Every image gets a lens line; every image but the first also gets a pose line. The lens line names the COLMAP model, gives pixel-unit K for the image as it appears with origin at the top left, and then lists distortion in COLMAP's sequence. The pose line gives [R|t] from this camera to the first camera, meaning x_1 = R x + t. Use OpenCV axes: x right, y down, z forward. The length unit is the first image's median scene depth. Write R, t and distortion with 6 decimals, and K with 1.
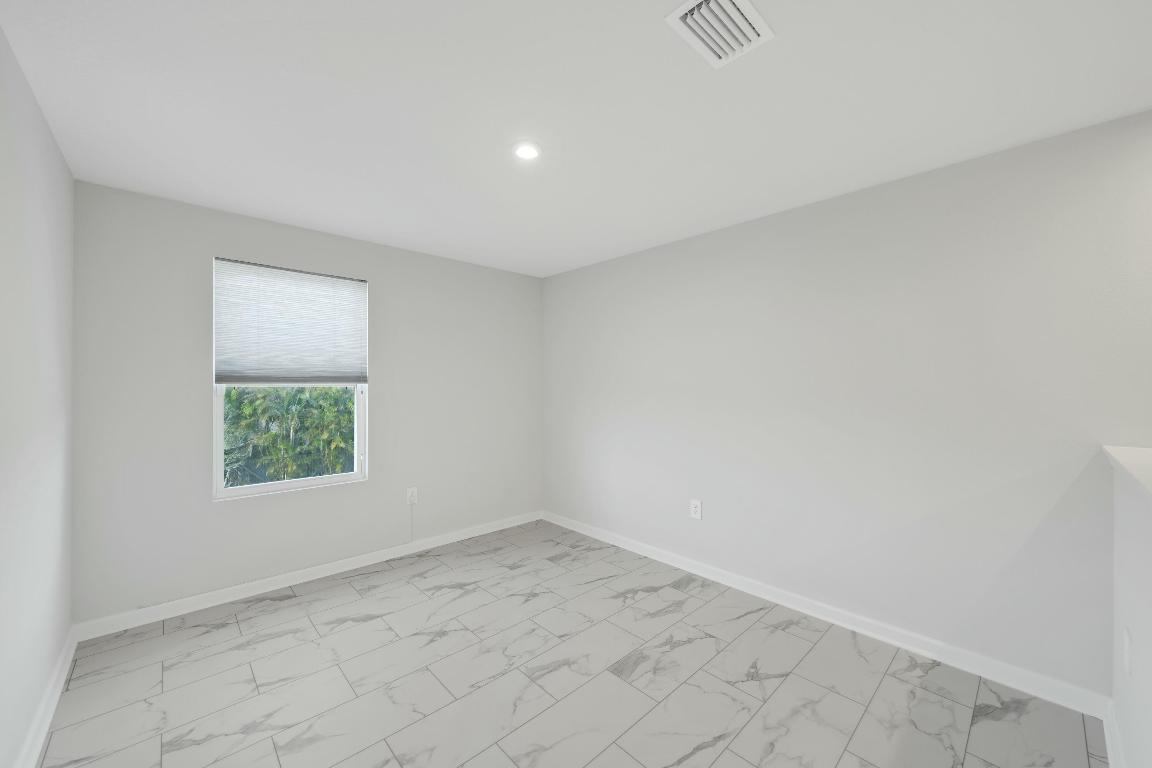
lens RADIAL K [[431.6, 0, 577.0], [0, 431.6, 384.9], [0, 0, 1]] dist [-0.003924, -0.000113]
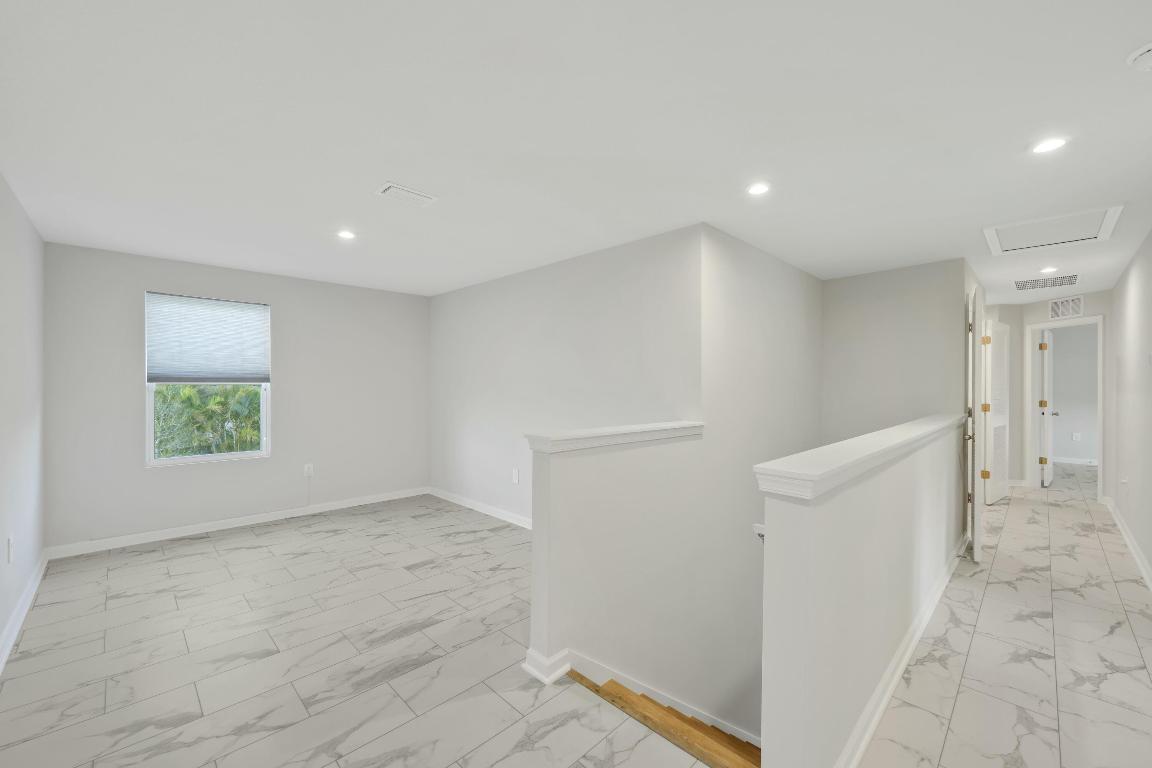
lens RADIAL K [[464.1, 0, 579.5], [0, 464.1, 386.2], [0, 0, 1]] dist [0.002345, -0.000028]
pose [[0.999812, -0.001019, 0.019351, 0.487732], [0.000968, 0.999996, 0.002640, 0.004630], [-0.019354, -0.002620, 0.999809, -0.491533]]
